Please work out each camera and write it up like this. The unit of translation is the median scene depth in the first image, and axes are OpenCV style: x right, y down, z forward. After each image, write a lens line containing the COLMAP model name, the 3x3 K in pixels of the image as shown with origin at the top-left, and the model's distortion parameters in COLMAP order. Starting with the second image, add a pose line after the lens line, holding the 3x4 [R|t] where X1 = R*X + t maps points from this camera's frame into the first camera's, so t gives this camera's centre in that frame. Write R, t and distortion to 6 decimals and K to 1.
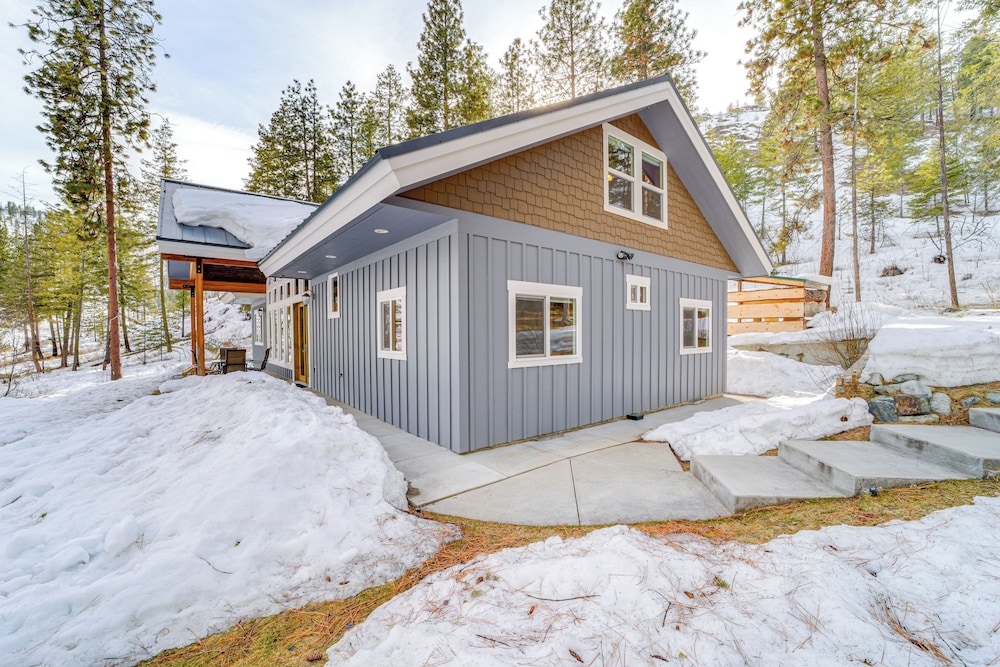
lens RADIAL K [[405.3, 0, 499.3], [0, 405.3, 350.6], [0, 0, 1]] dist [-0.036895, 0.009986]
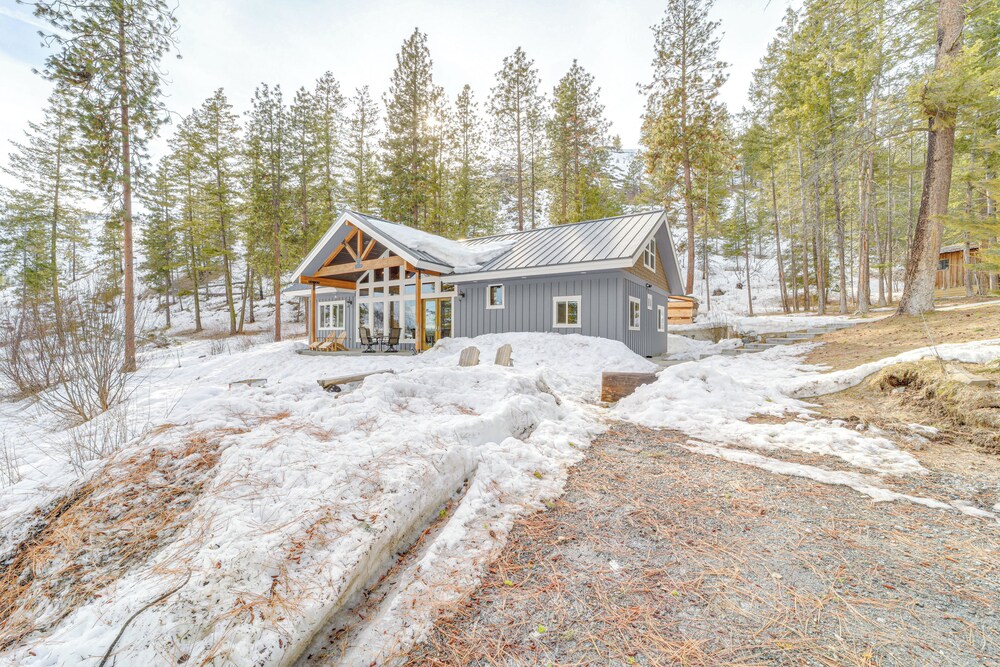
lens RADIAL K [[405.3, 0, 499.3], [0, 405.3, 350.6], [0, 0, 1]] dist [-0.036895, 0.009986]
pose [[0.949824, 0.001446, 0.312782, -0.384841], [-0.000170, 0.999992, -0.004105, 0.046122], [-0.312785, 0.003846, 0.949816, -0.290823]]
